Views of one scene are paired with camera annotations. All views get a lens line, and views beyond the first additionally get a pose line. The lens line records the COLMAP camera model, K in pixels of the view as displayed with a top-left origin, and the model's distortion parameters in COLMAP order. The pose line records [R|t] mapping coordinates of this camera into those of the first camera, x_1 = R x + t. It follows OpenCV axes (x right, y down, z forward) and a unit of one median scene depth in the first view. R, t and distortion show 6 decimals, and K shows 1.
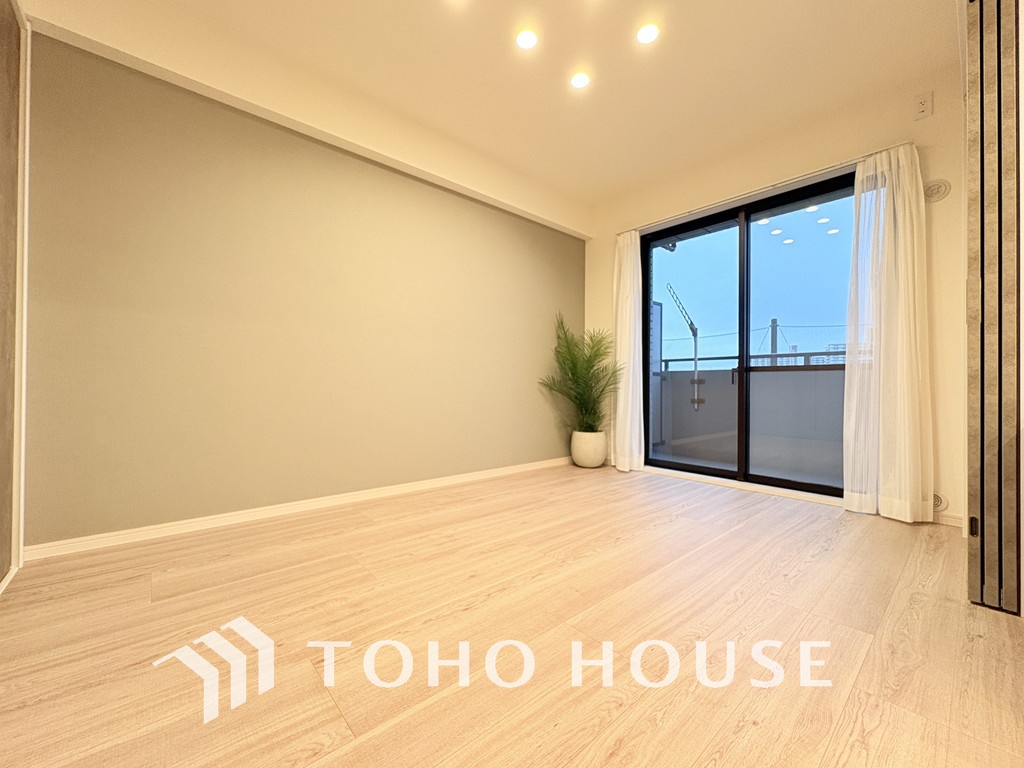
lens RADIAL K [[408.7, 0, 510.0], [0, 408.7, 383.1], [0, 0, 1]] dist [-0.000820, -0.001082]
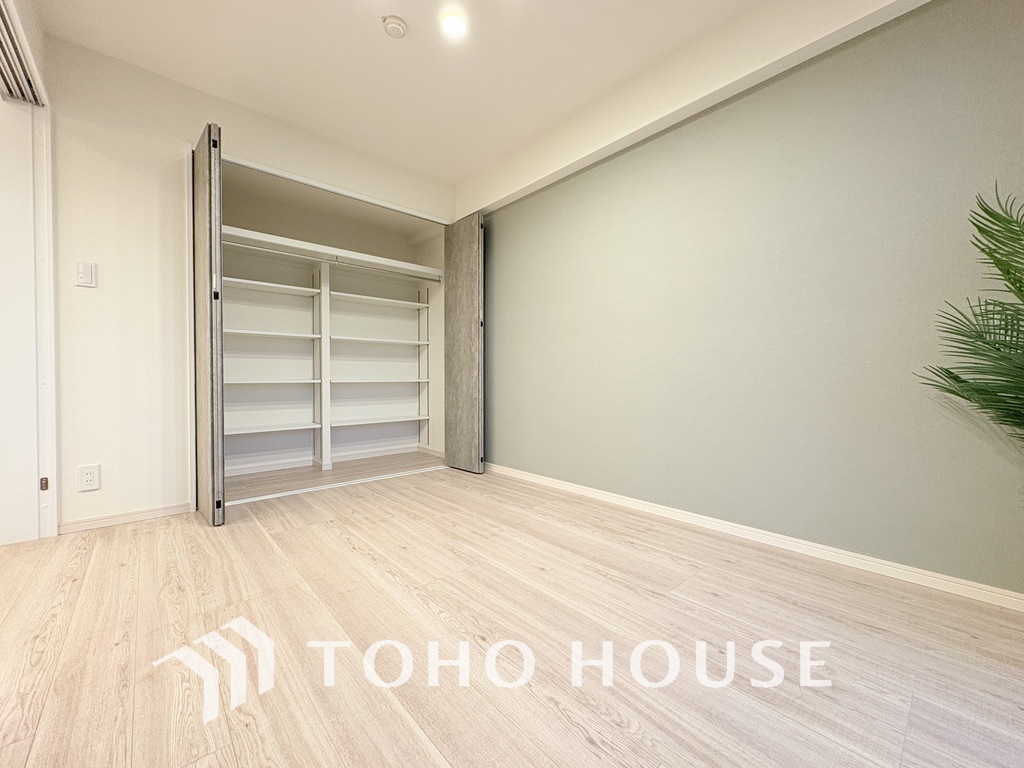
lens RADIAL K [[408.7, 0, 510.0], [0, 408.7, 383.1], [0, 0, 1]] dist [-0.000820, -0.001082]
pose [[0.010649, 0.002606, -0.999940, 0.944272], [0.006403, 0.999976, 0.002674, -0.010645], [0.999923, -0.006431, 0.010632, 1.104635]]
